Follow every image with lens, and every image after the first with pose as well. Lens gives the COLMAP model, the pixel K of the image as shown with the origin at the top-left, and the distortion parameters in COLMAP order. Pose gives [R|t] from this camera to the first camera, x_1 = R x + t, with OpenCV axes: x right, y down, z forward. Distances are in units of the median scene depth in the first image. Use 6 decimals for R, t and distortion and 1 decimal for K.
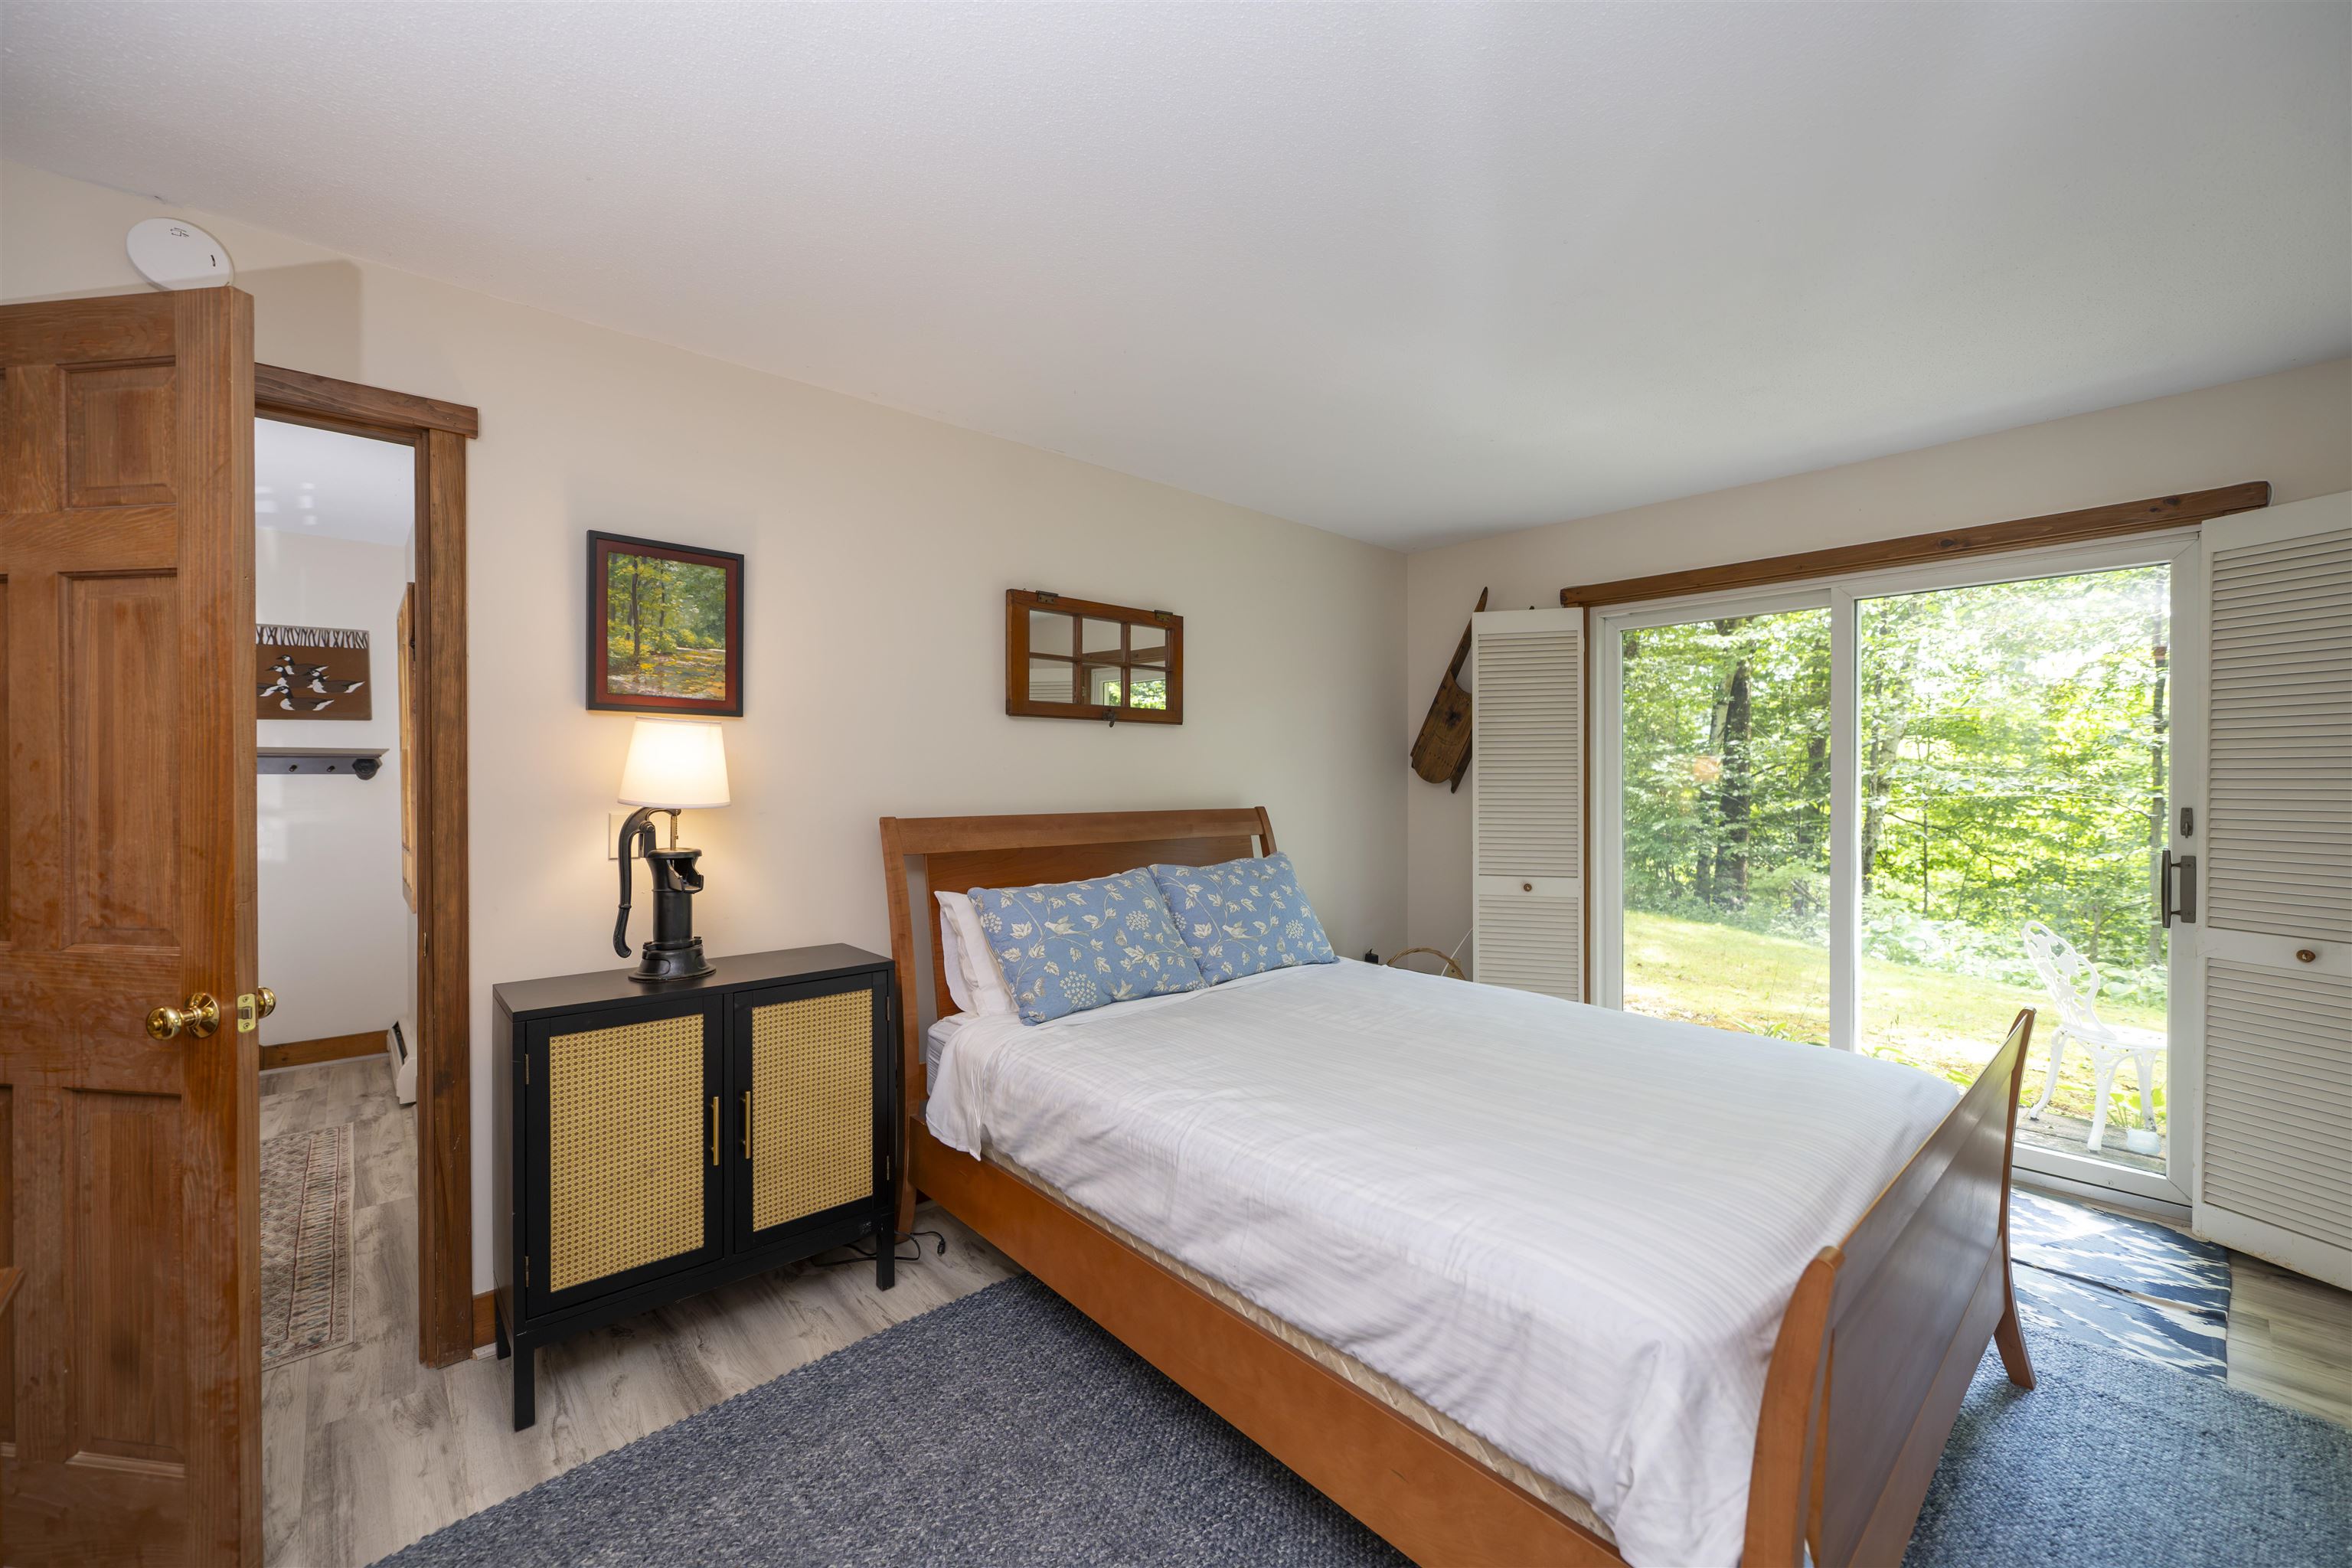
lens RADIAL K [[933.9, 0, 1177.9], [0, 933.9, 791.3], [0, 0, 1]] dist [-0.000007, -0.000019]
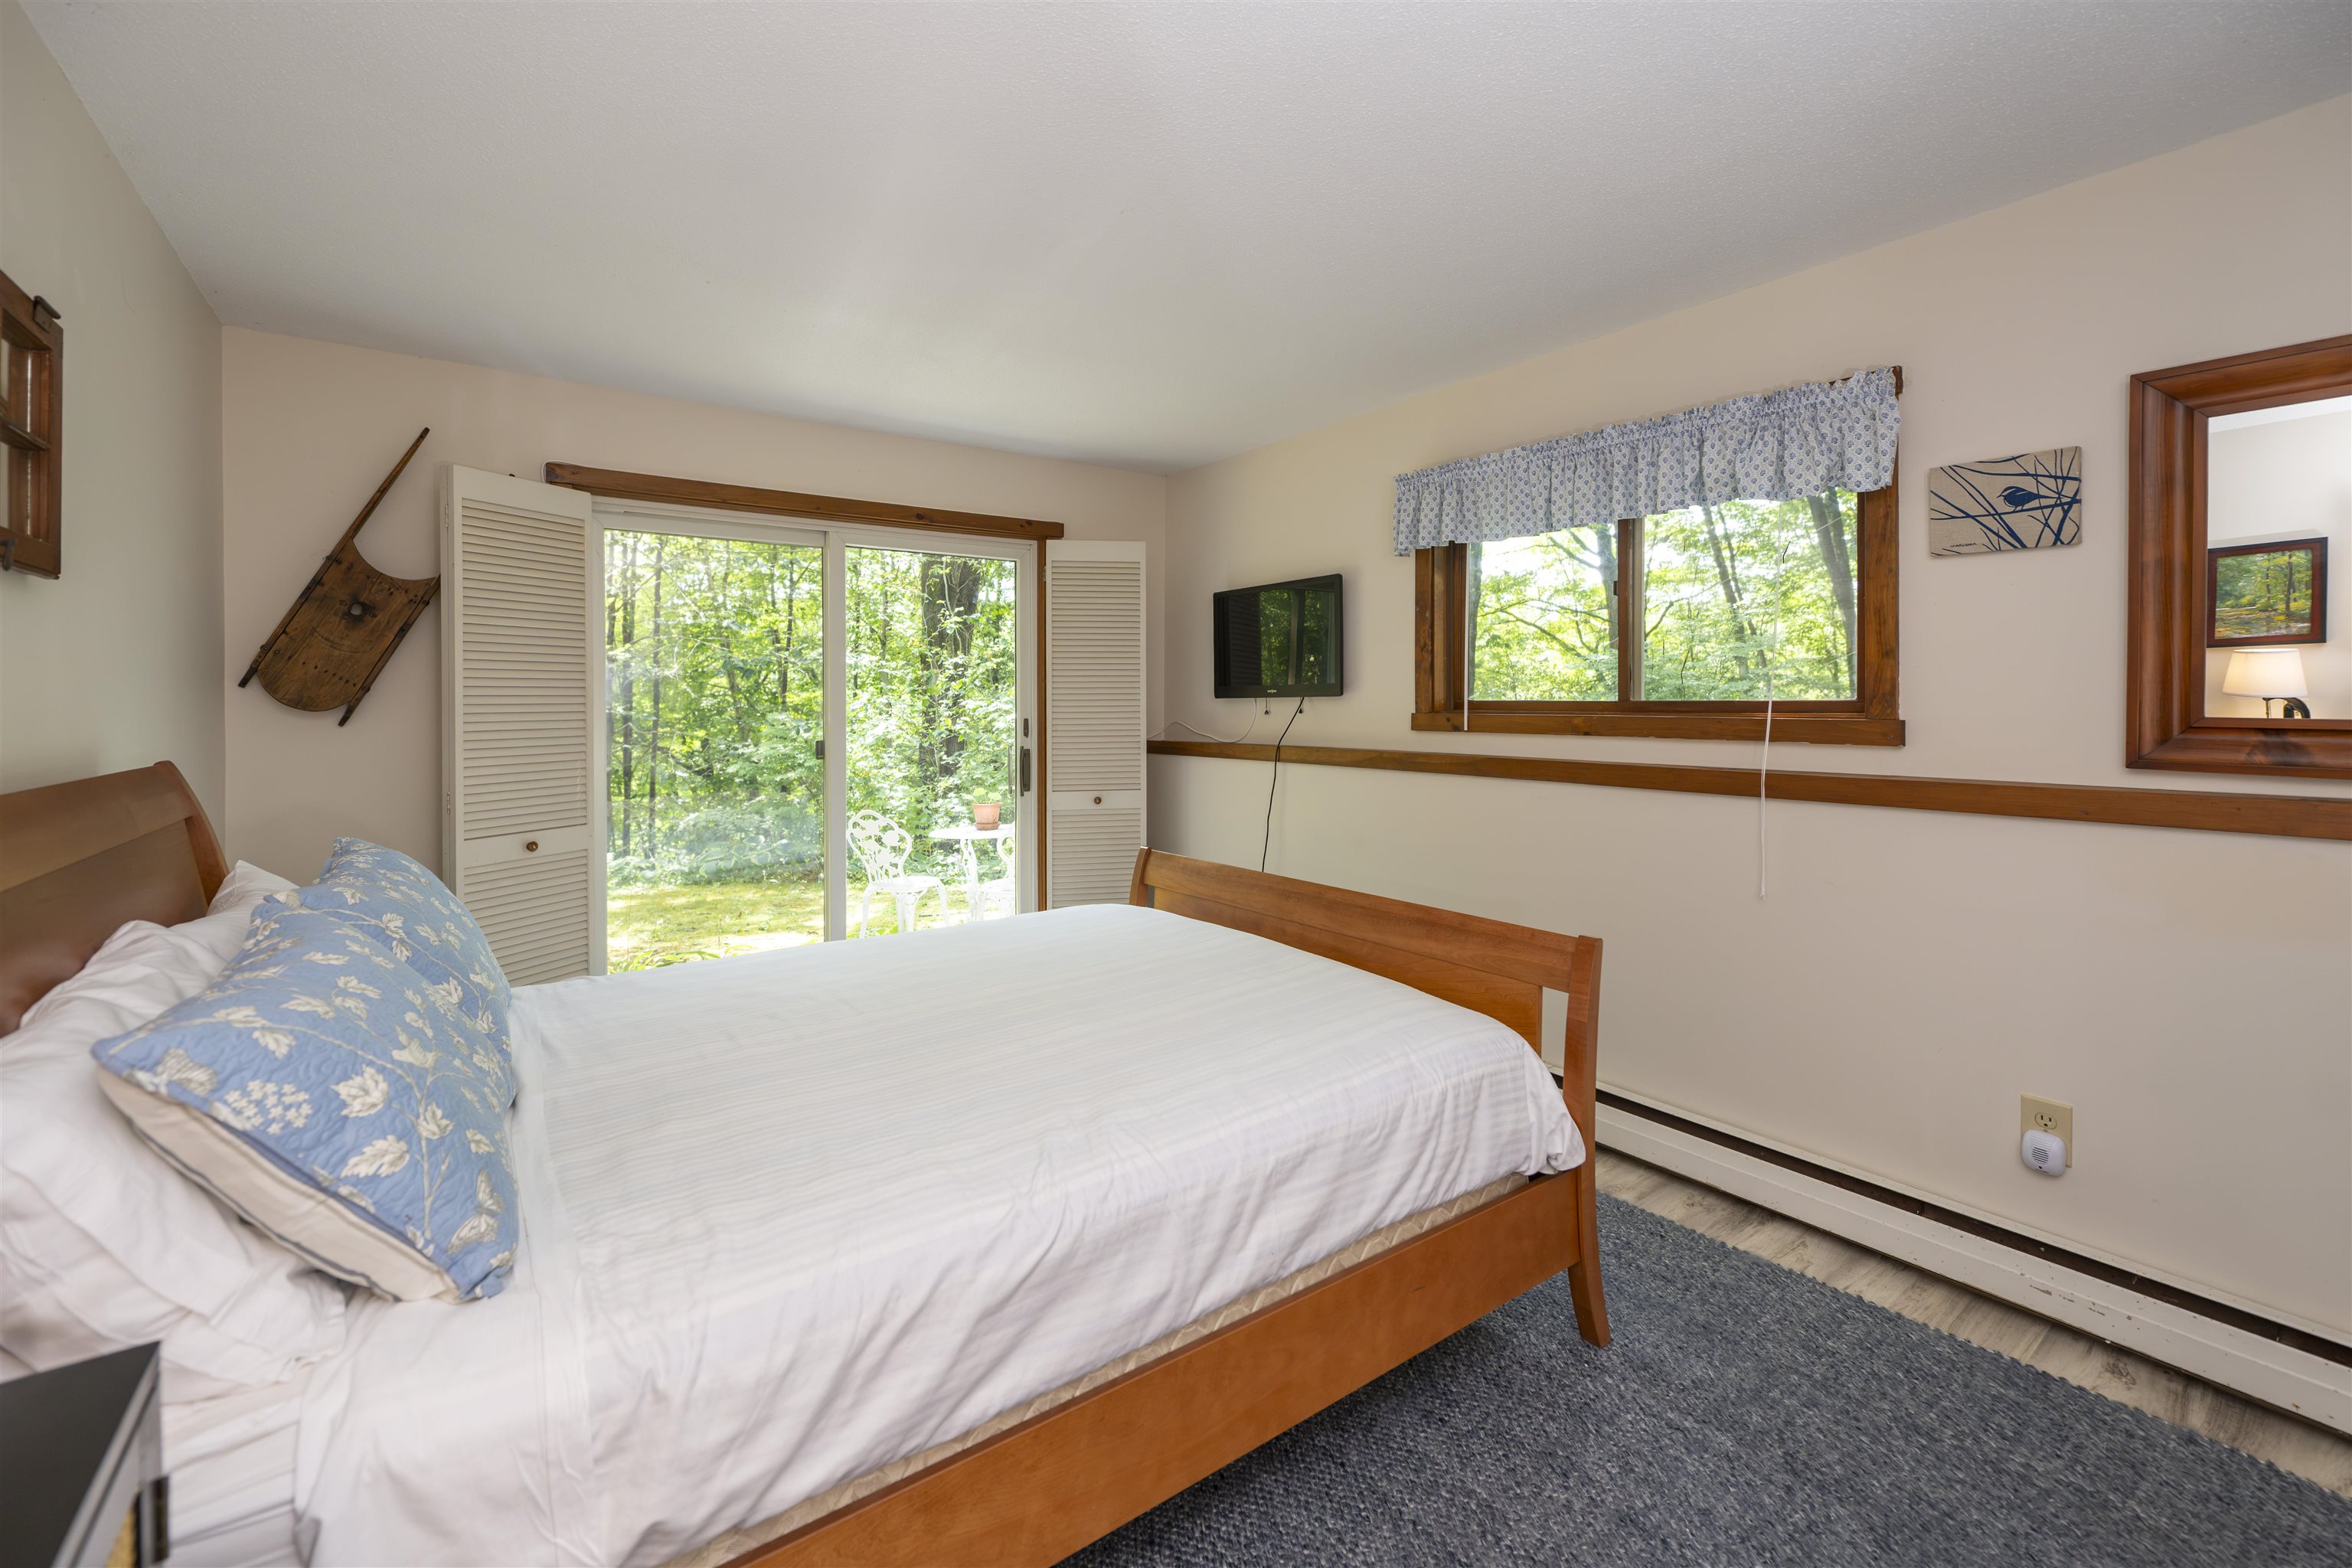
lens RADIAL K [[948.6, 0, 1169.2], [0, 948.6, 710.1], [0, 0, 1]] dist [0.020710, 0.000068]
pose [[0.115554, -0.011411, 0.993236, -0.384874], [0.021012, 0.999738, 0.009041, -0.004600], [-0.993079, 0.019825, 0.115763, 0.454013]]
